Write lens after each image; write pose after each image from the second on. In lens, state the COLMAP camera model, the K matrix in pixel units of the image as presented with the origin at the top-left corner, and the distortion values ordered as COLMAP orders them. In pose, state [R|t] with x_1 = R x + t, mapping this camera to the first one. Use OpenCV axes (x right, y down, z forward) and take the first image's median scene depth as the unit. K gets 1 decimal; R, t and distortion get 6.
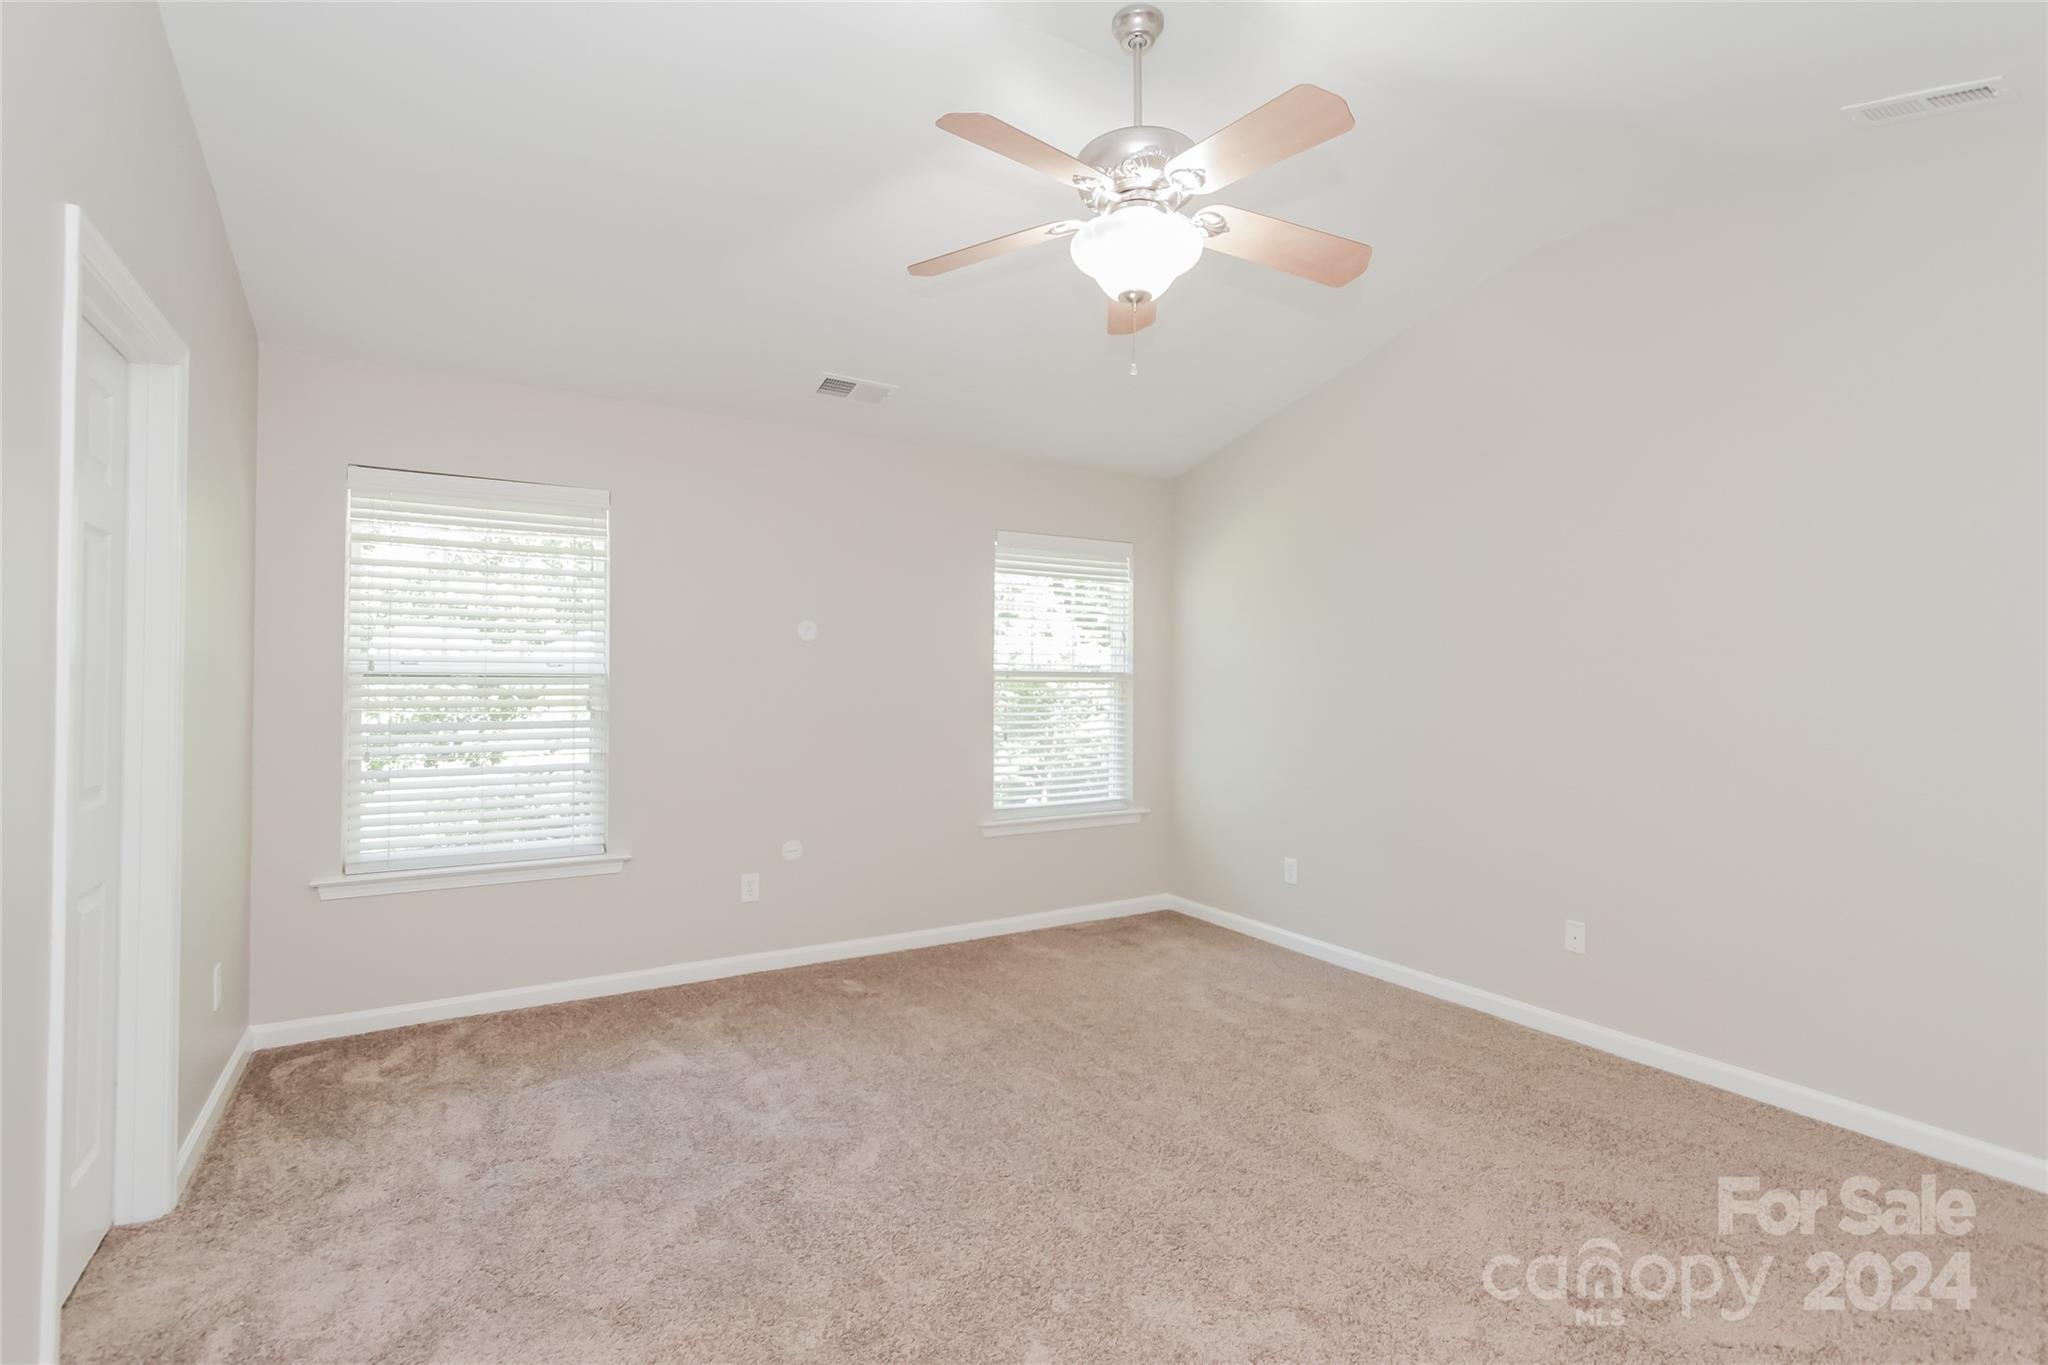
lens RADIAL K [[955.9, 0, 1017.6], [0, 955.9, 683.7], [0, 0, 1]] dist [-0.000362, 0.000975]
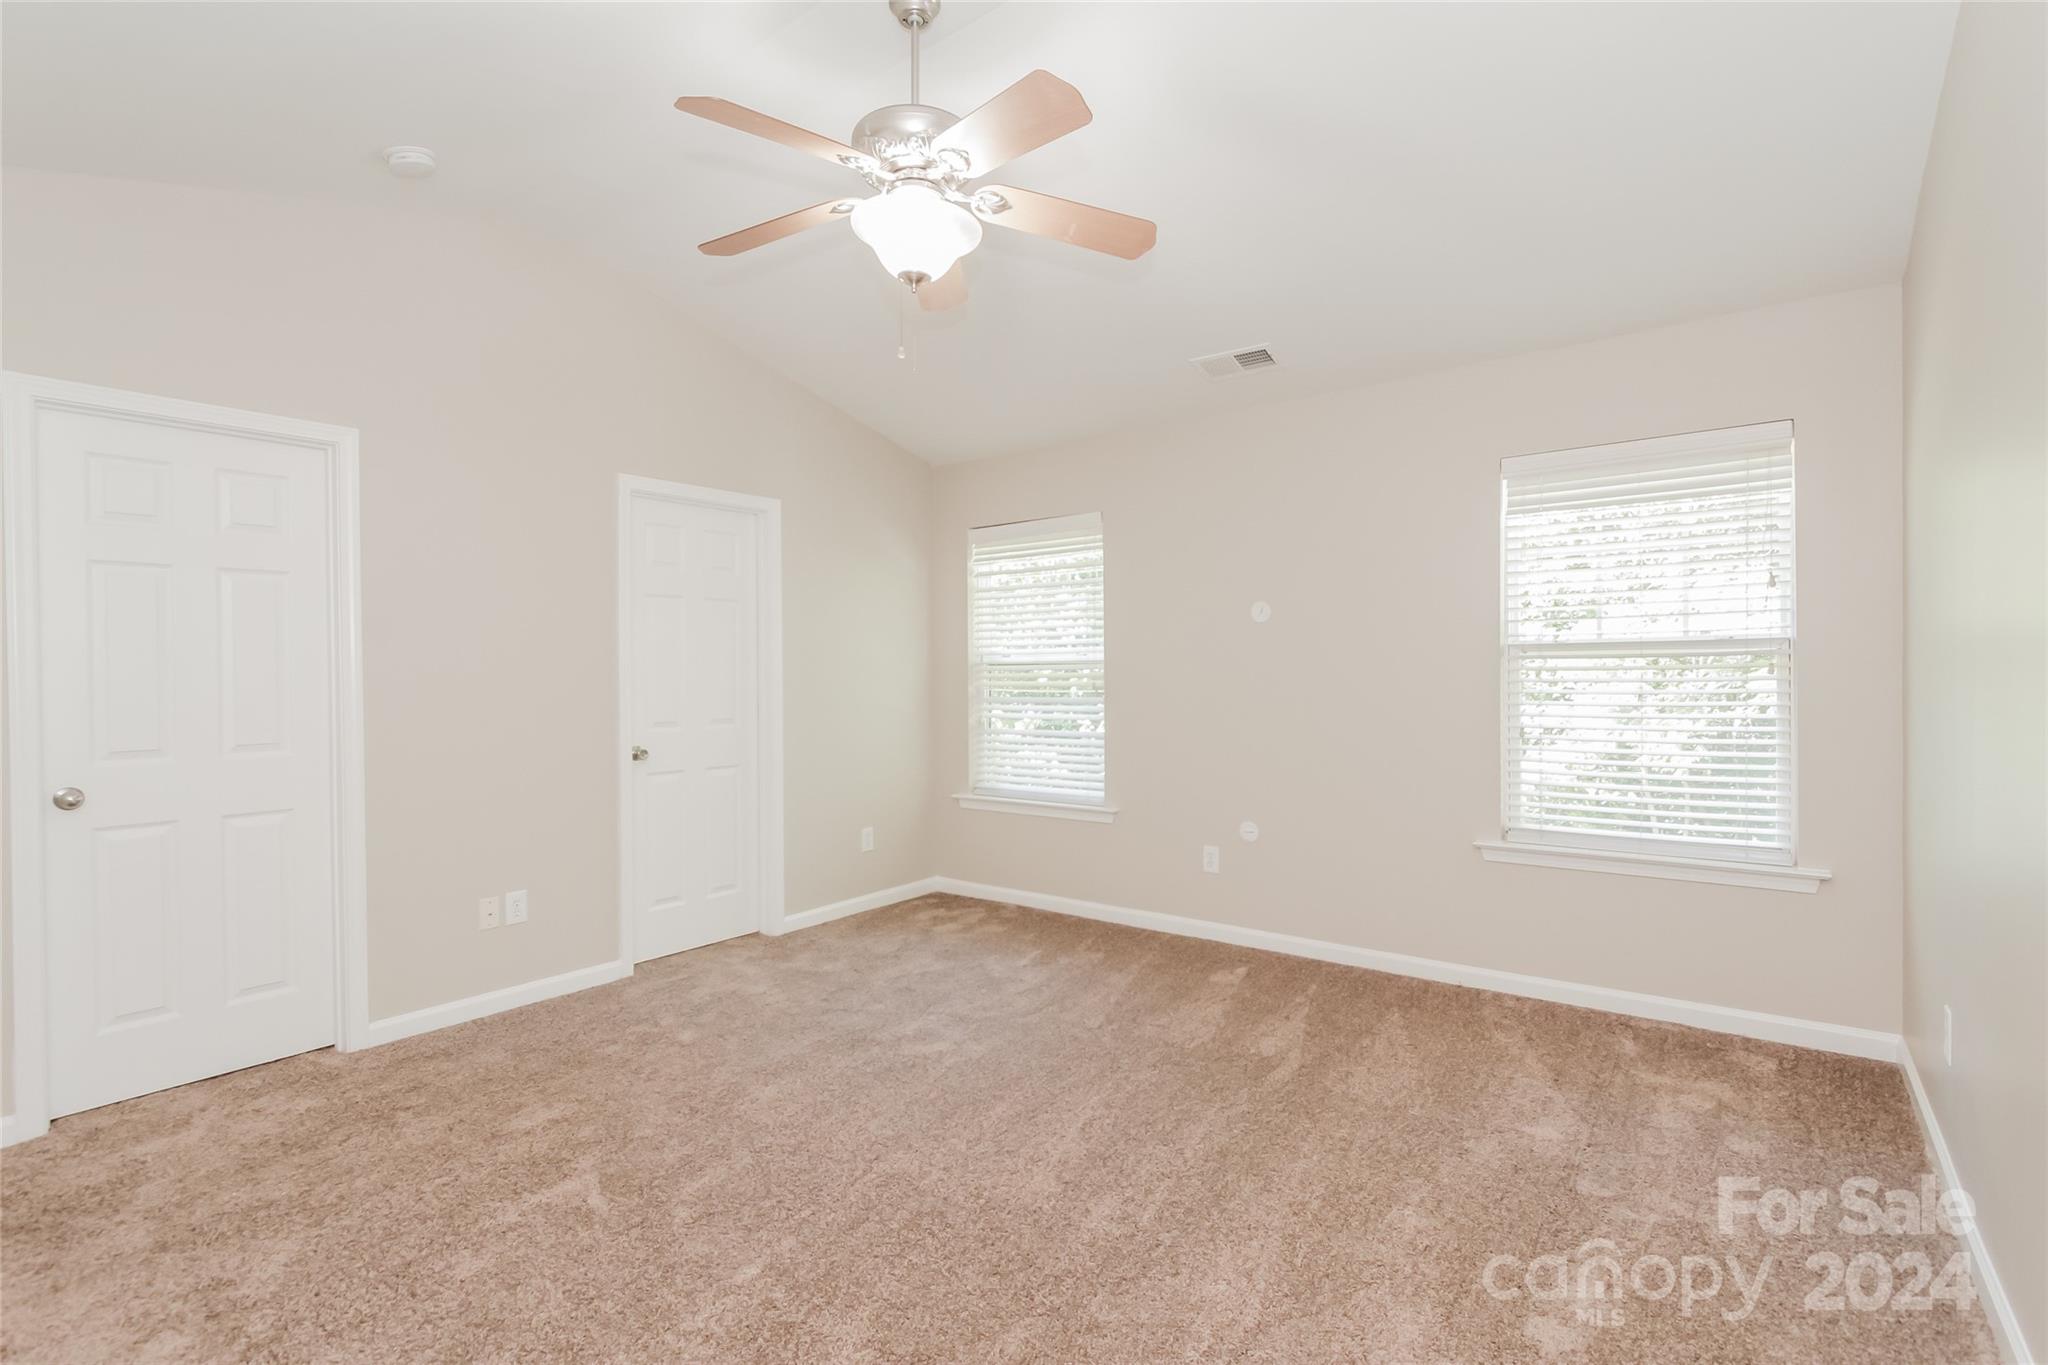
lens RADIAL K [[955.9, 0, 1020.6], [0, 955.9, 684.1], [0, 0, 1]] dist [-0.000362, 0.000975]
pose [[0.352328, 0.005272, -0.935862, 0.636472], [0.011801, 0.999880, 0.010075, 0.005977], [0.935802, -0.014593, 0.352223, 0.431689]]
